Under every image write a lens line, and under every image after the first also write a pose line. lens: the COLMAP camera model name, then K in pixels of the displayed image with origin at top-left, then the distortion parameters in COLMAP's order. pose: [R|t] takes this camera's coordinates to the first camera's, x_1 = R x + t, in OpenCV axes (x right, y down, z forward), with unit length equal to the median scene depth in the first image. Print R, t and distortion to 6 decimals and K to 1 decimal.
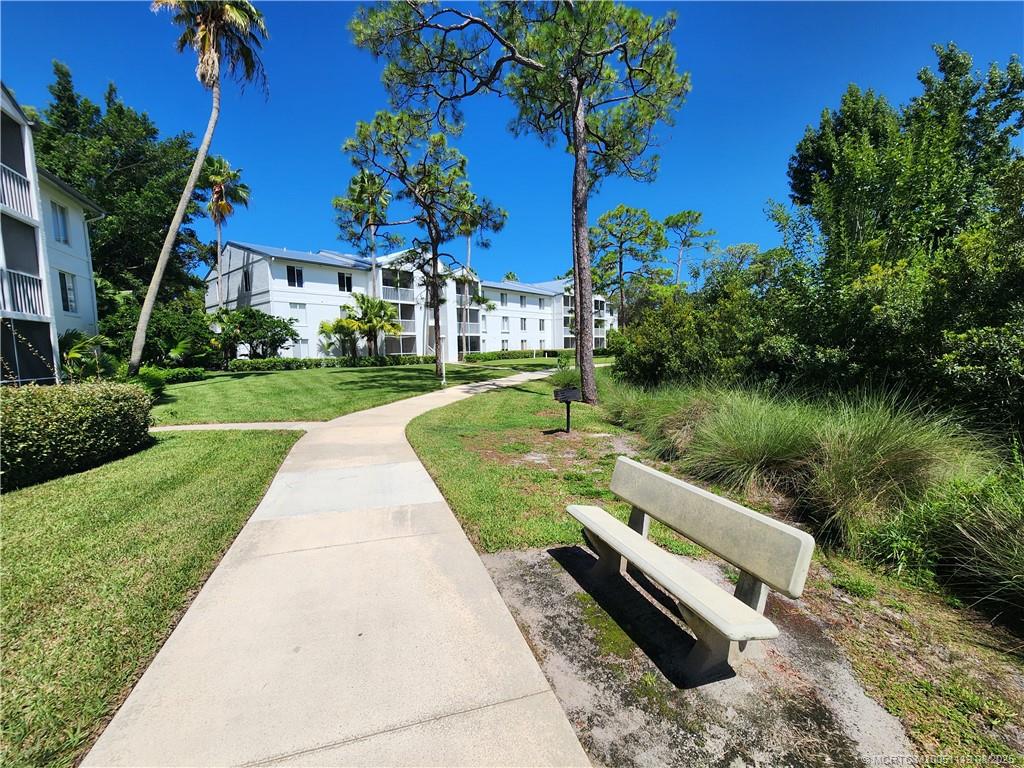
lens RADIAL K [[410.0, 0, 512.0], [0, 410.0, 384.0], [0, 0, 1]] dist [0.000035, -0.000001]
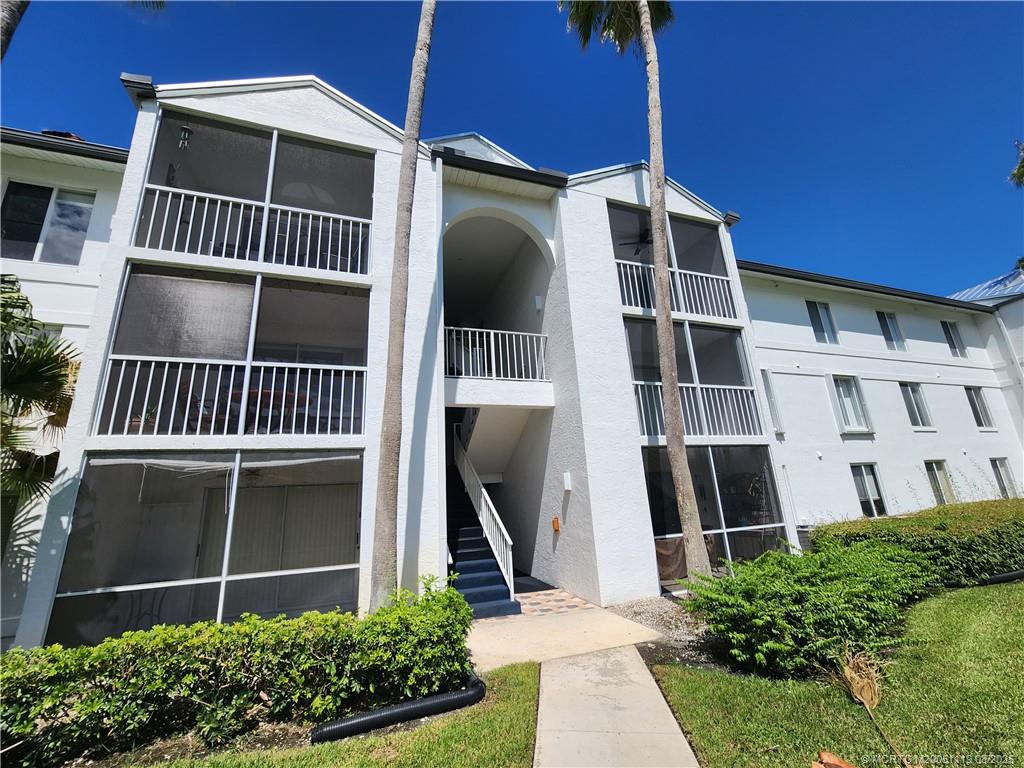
lens RADIAL K [[415.6, 0, 512.0], [0, 415.6, 384.0], [0, 0, 1]] dist [-0.000027, -0.000013]
pose [[0.869172, -0.176698, -0.461863, -0.089278], [0.001154, 0.934704, -0.355424, -0.075857], [0.494508, 0.308392, 0.812623, 0.783080]]
